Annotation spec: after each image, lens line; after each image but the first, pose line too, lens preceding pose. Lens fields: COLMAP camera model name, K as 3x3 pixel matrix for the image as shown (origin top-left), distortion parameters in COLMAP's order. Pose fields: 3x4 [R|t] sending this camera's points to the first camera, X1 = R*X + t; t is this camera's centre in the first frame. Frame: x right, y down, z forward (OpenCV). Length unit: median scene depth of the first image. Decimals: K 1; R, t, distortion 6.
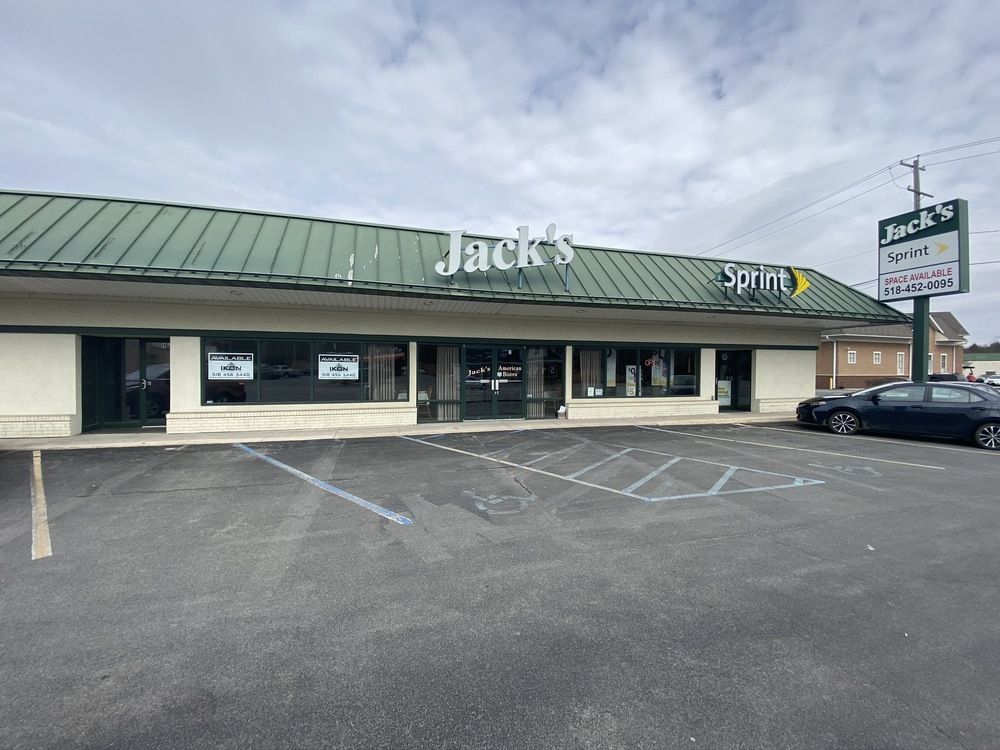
lens RADIAL K [[399.2, 0, 498.0], [0, 399.2, 370.7], [0, 0, 1]] dist [0.019149, -0.019638]
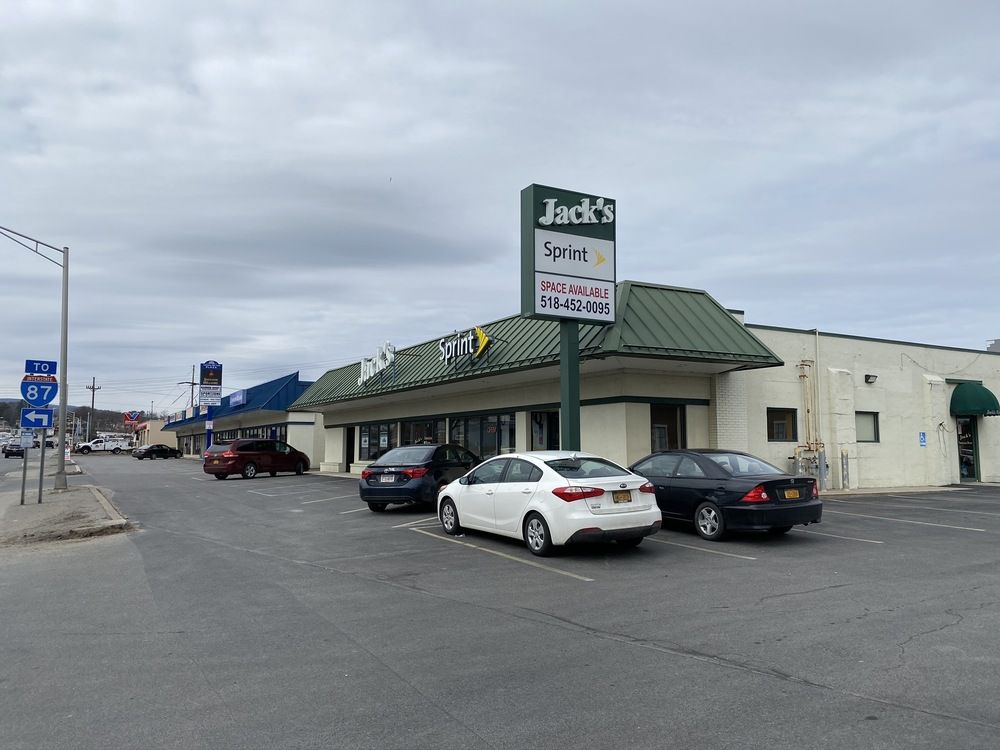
lens RADIAL K [[764.6, 0, 501.1], [0, 764.6, 371.9], [0, 0, 1]] dist [0.007224, 0.005215]
pose [[0.224473, -0.103243, -0.968996, 2.884526], [0.006398, 0.994507, -0.104478, 0.047053], [0.974459, 0.017253, 0.223900, 0.748935]]
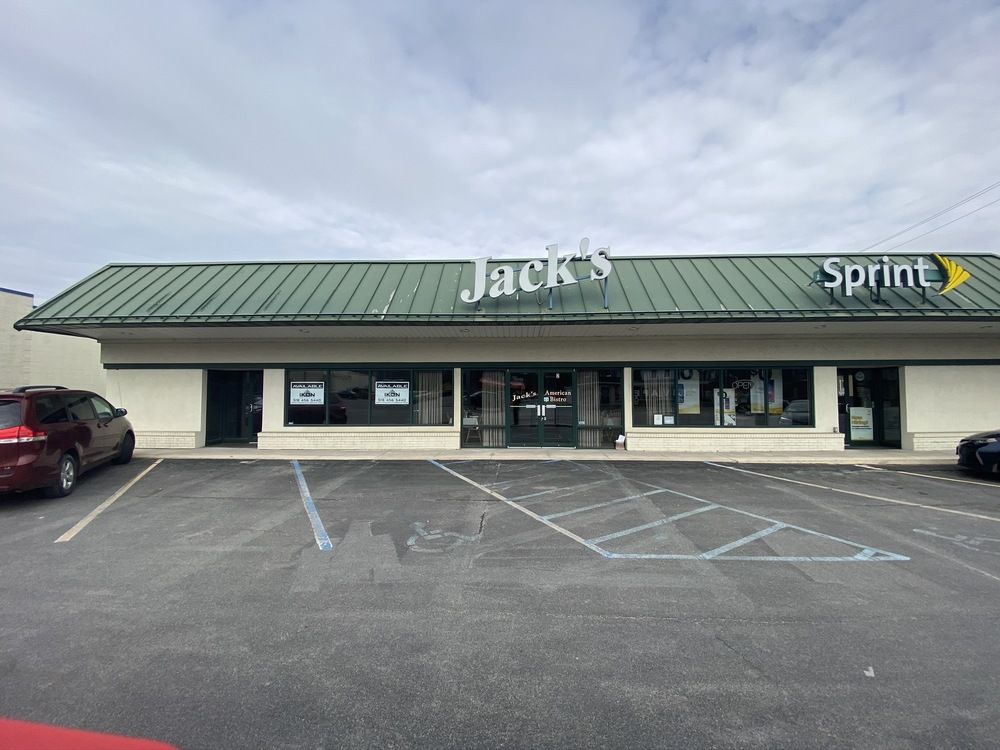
lens RADIAL K [[399.2, 0, 498.0], [0, 399.2, 370.7], [0, 0, 1]] dist [0.019149, -0.019638]
pose [[0.945284, -0.022993, -0.325439, 0.229639], [0.004424, 0.998325, -0.057683, -0.005766], [0.326220, 0.053087, 0.943802, 0.065741]]
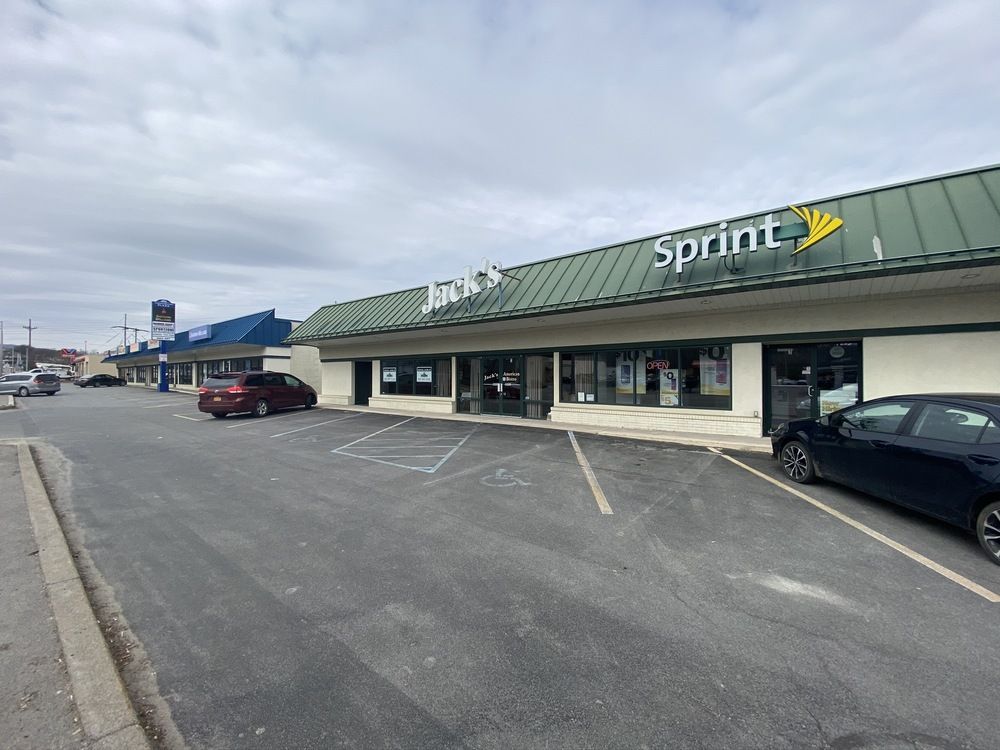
lens RADIAL K [[407.1, 0, 497.9], [0, 407.1, 376.7], [0, 0, 1]] dist [-0.001661, -0.000654]
pose [[0.560838, -0.005842, -0.827905, 1.145619], [0.000632, 0.999978, -0.006629, 0.011037], [0.827925, 0.003195, 0.560829, 0.314649]]
